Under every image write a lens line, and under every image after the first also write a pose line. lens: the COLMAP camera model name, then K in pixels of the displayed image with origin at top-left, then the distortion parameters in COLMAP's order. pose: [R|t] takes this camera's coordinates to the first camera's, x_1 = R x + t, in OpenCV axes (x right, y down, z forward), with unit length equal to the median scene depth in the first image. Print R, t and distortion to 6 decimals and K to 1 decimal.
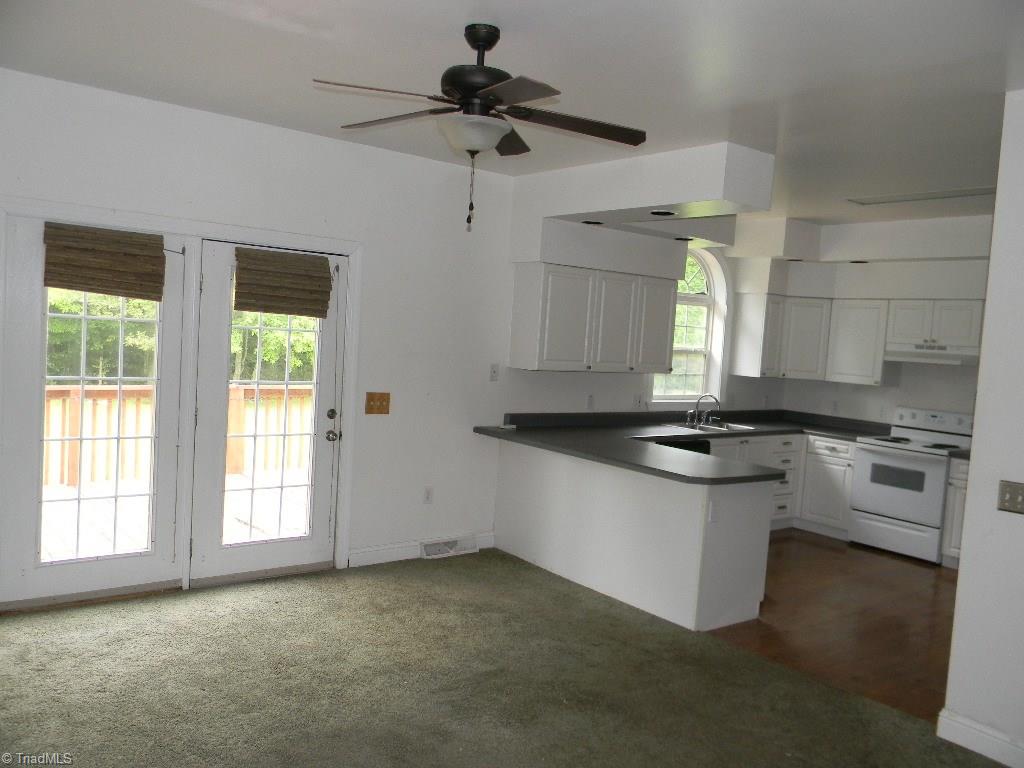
lens RADIAL K [[830.2, 0, 505.4], [0, 830.2, 386.3], [0, 0, 1]] dist [0.009533, -0.000432]
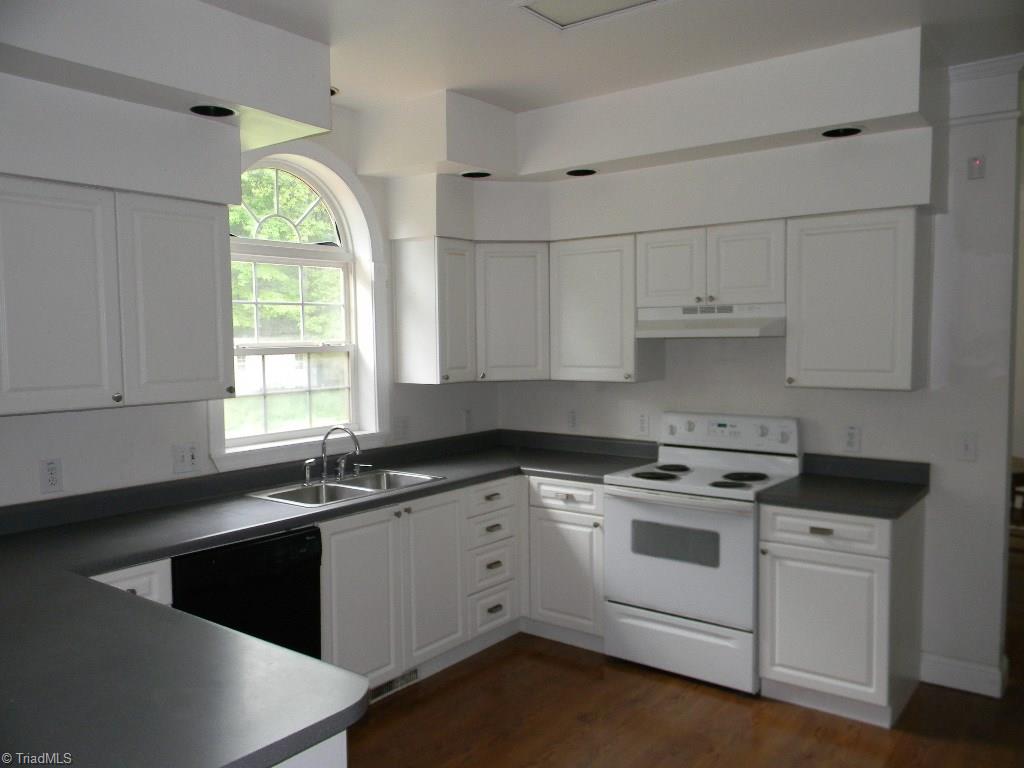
lens RADIAL K [[830.2, 0, 507.2], [0, 830.2, 386.4], [0, 0, 1]] dist [0.009533, -0.000432]
pose [[0.965102, -0.090074, 0.245897, 0.216833], [0.090063, 0.995872, 0.011312, -0.011854], [-0.245901, 0.011229, 0.969230, 0.448556]]
